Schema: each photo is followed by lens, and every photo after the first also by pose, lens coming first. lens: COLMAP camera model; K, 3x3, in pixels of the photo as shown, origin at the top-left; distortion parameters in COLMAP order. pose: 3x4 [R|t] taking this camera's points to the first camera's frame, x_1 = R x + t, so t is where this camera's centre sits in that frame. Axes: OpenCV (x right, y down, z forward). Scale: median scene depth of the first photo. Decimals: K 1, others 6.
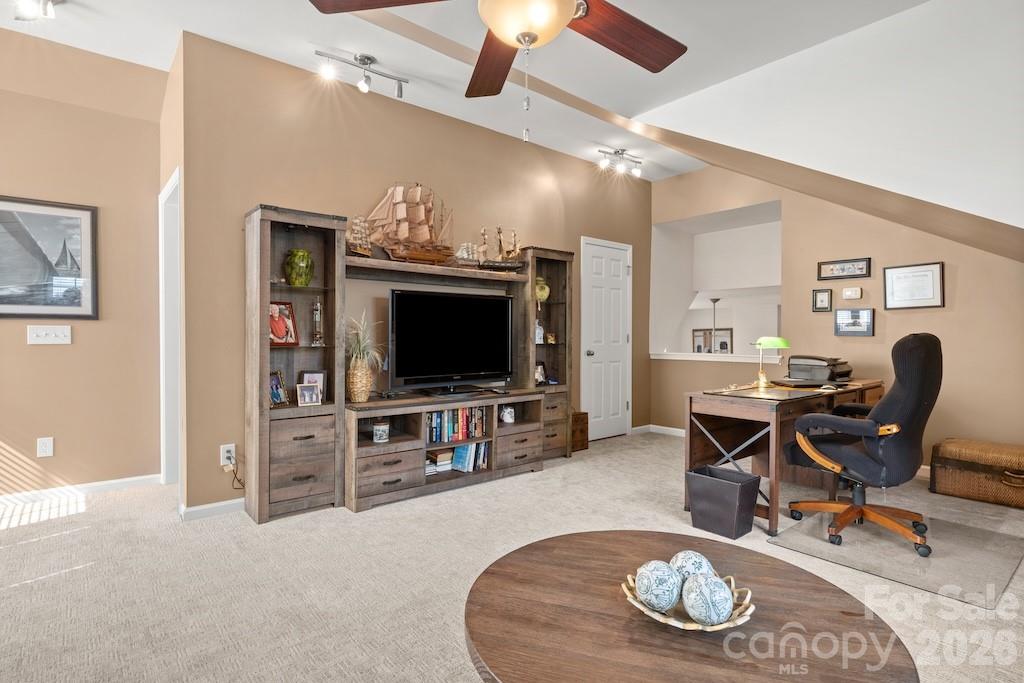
lens RADIAL K [[515.9, 0, 505.3], [0, 515.9, 339.7], [0, 0, 1]] dist [0.000162, 0.000601]
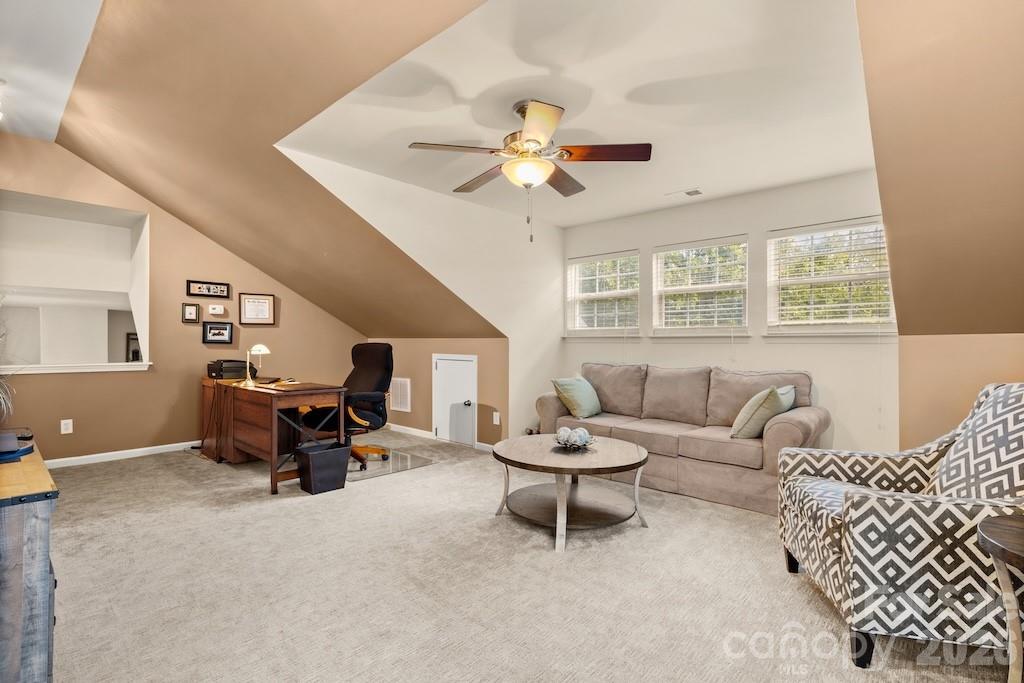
lens RADIAL K [[488.4, 0, 512.0], [0, 488.4, 341.5], [0, 0, 1]] dist [-0.003574, -0.000294]
pose [[-0.149555, 0.005550, 0.988738, -0.625039], [-0.000144, 0.999984, -0.005635, -0.006404], [-0.988753, -0.000985, -0.149552, 0.481979]]
